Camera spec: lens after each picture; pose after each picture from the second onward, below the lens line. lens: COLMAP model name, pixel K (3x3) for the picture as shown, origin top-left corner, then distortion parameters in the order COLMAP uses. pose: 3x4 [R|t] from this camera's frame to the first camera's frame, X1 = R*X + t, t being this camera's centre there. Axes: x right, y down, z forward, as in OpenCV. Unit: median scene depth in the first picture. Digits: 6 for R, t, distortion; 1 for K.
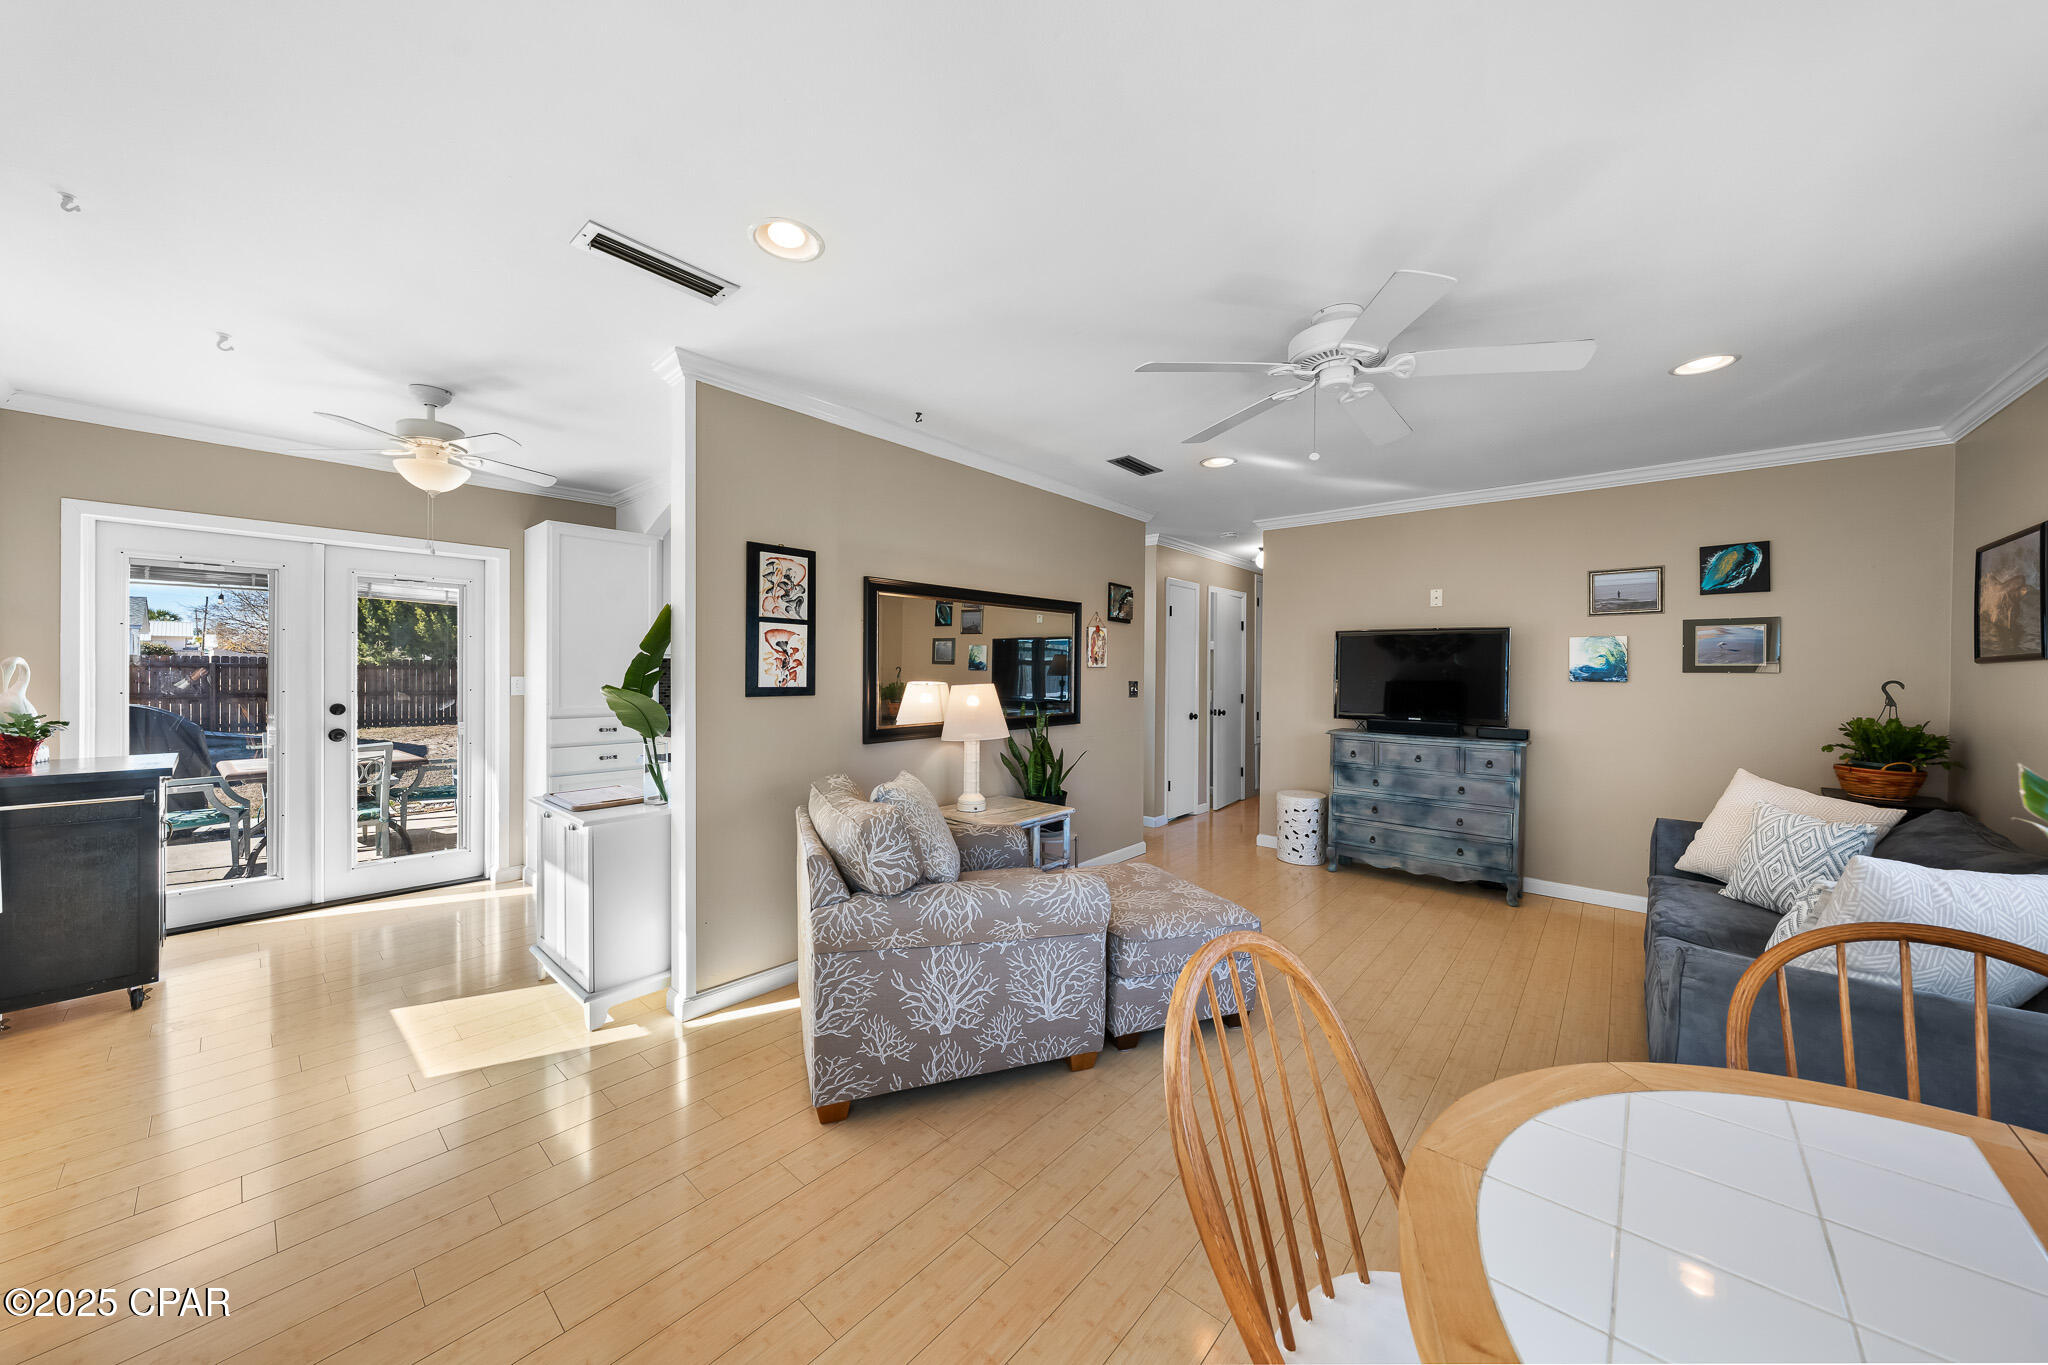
lens RADIAL K [[712.8, 0, 1014.9], [0, 712.8, 674.1], [0, 0, 1]] dist [-0.009450, 0.001653]
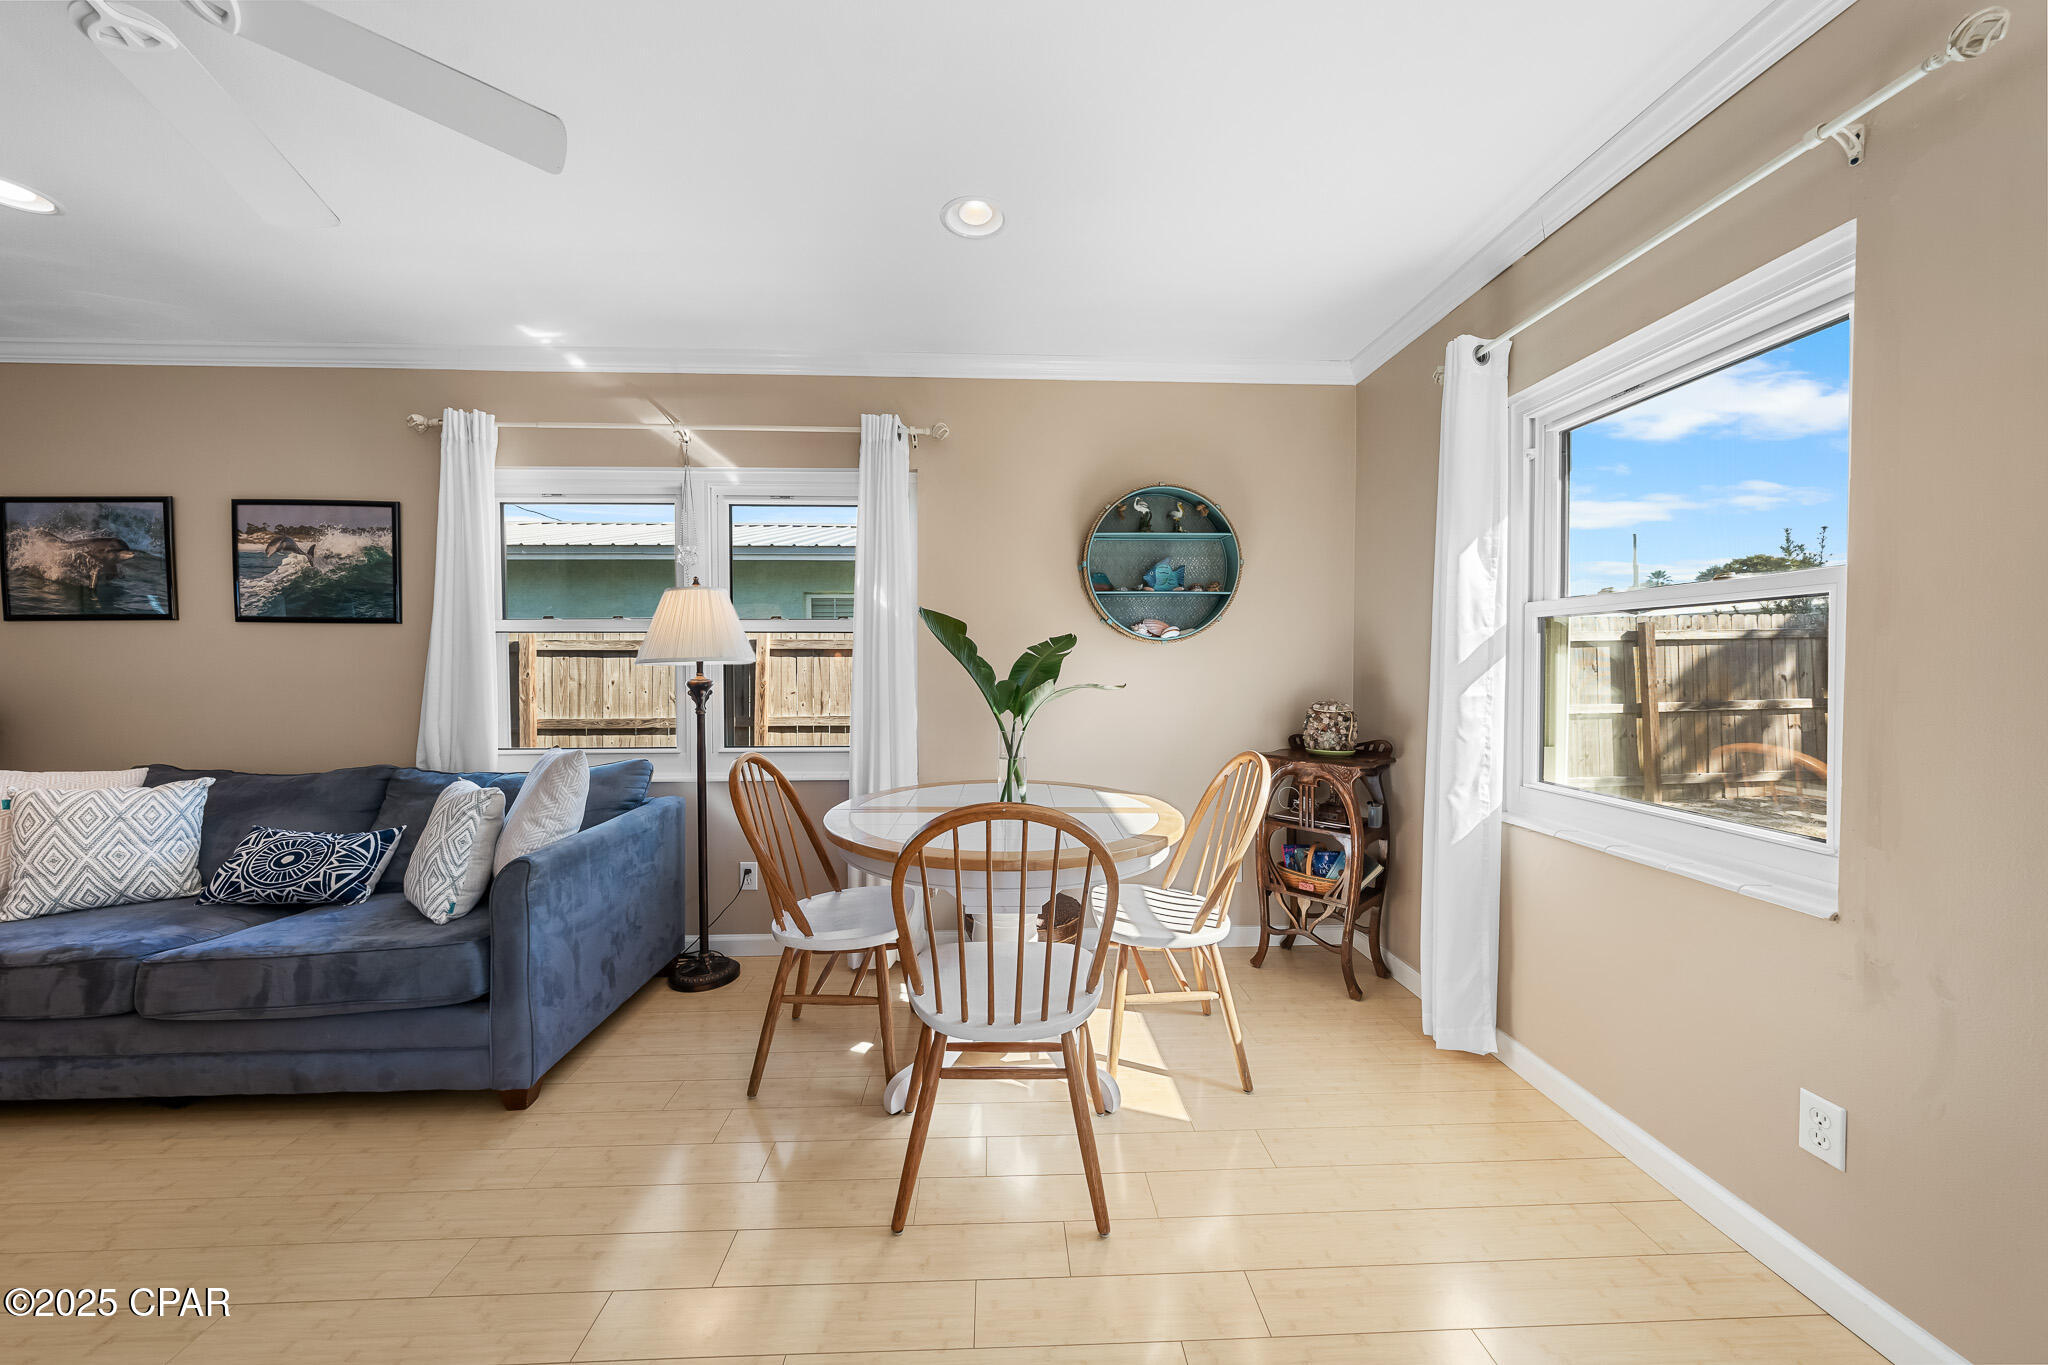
lens RADIAL K [[712.8, 0, 1021.2], [0, 712.8, 683.8], [0, 0, 1]] dist [-0.009450, 0.001653]
pose [[-0.685969, -0.023608, 0.727248, -0.238782], [-0.002798, 0.999552, 0.029808, 0.037940], [-0.727625, 0.018413, -0.685728, 0.676190]]
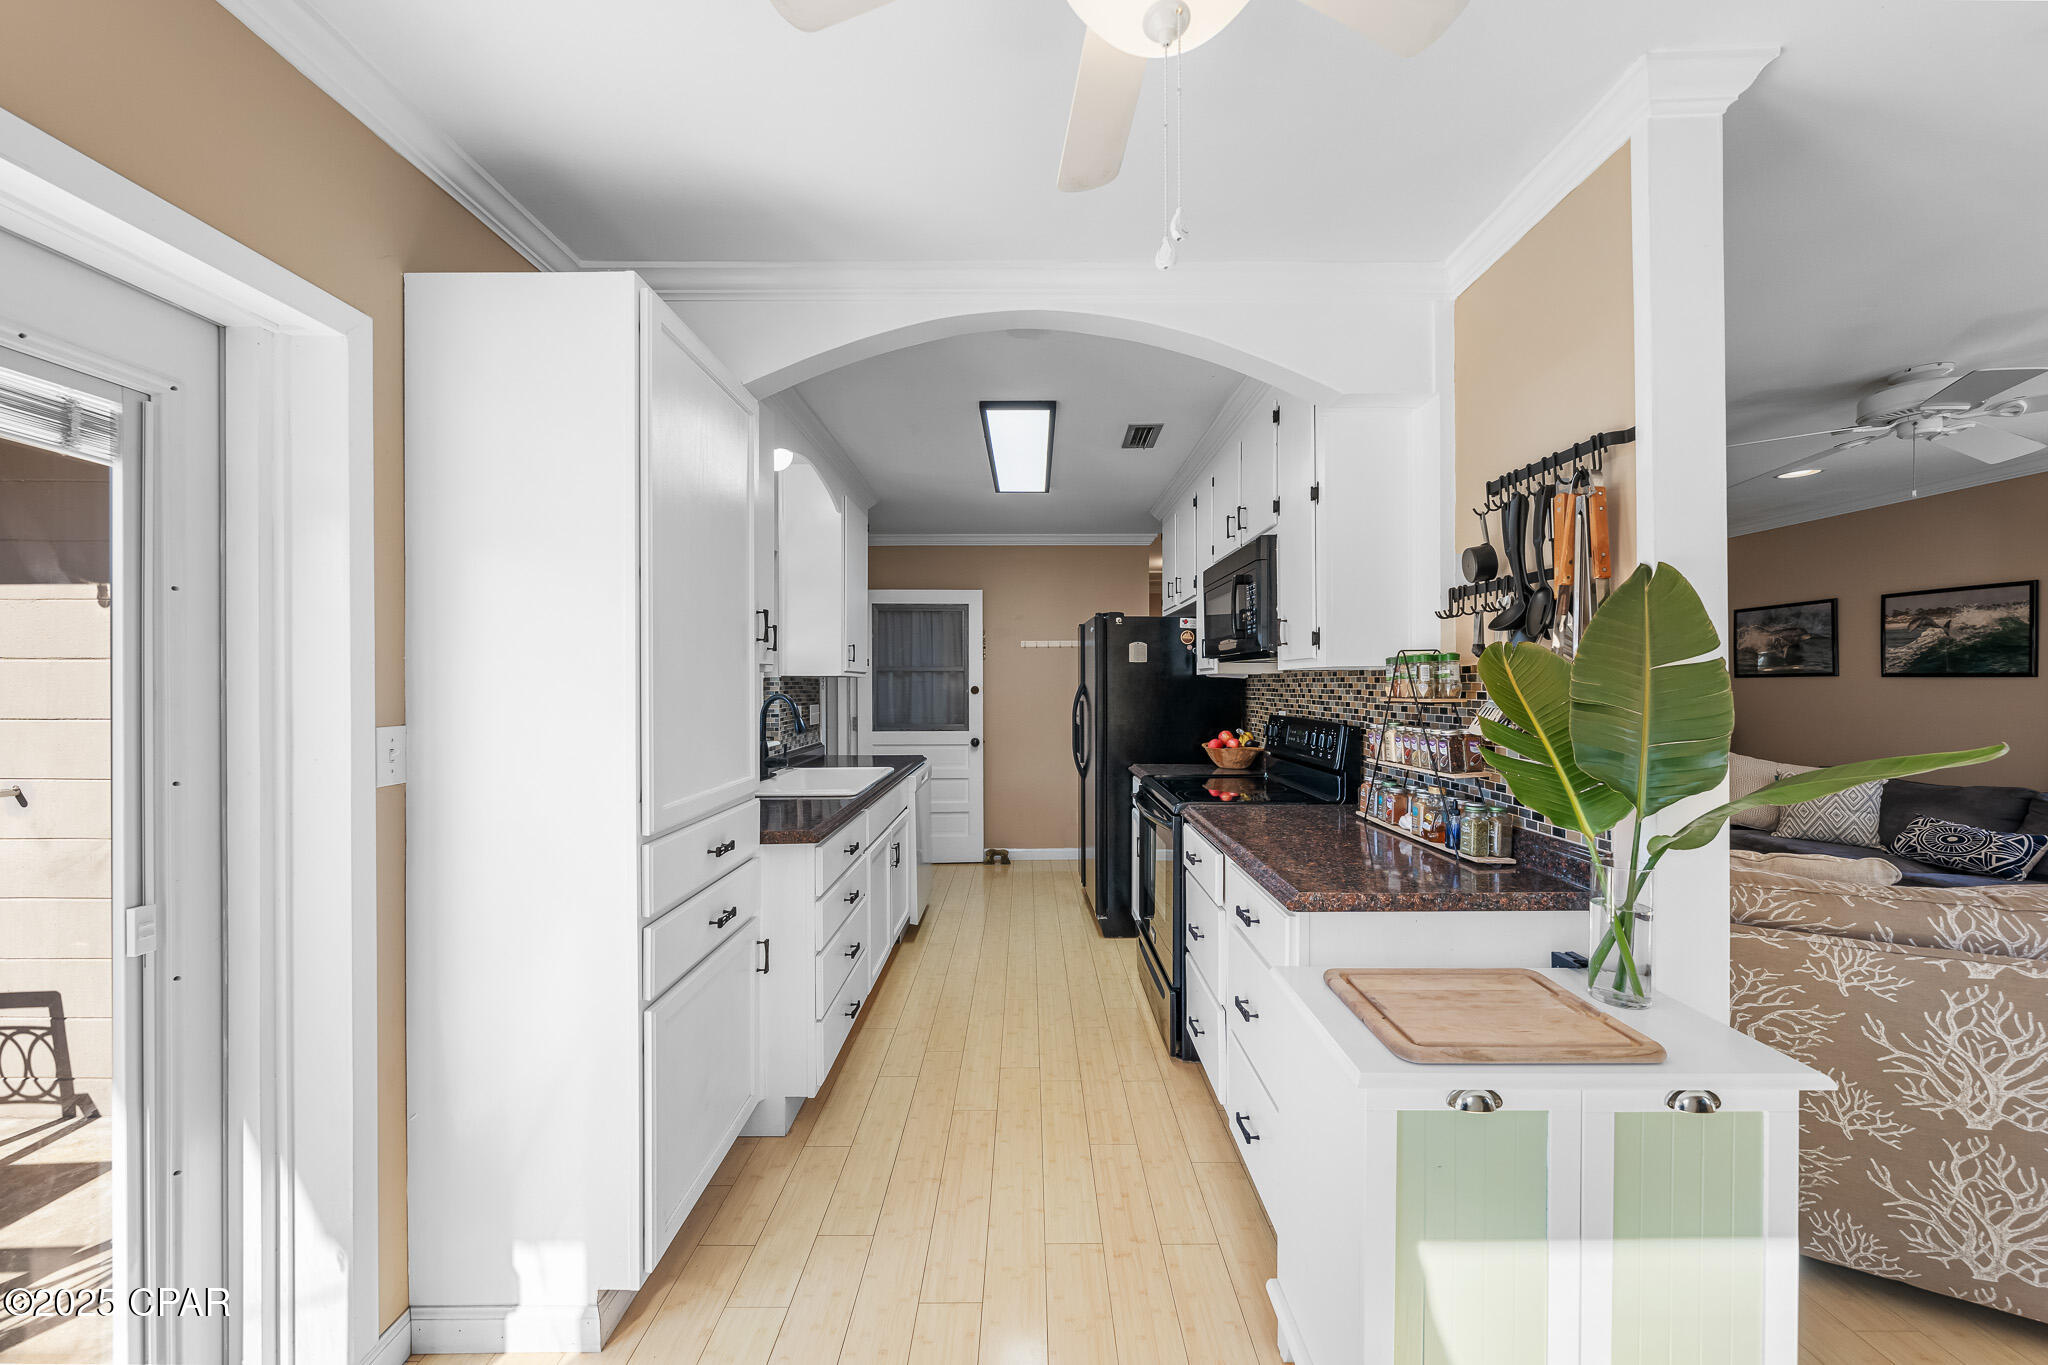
lens RADIAL K [[712.8, 0, 1016.3], [0, 712.8, 681.3], [0, 0, 1]] dist [-0.009450, 0.001653]
pose [[0.758040, -0.008594, 0.652152, -1.054260], [0.009103, 0.999955, 0.002597, -0.024870], [-0.652145, 0.003969, 0.758084, 0.852942]]
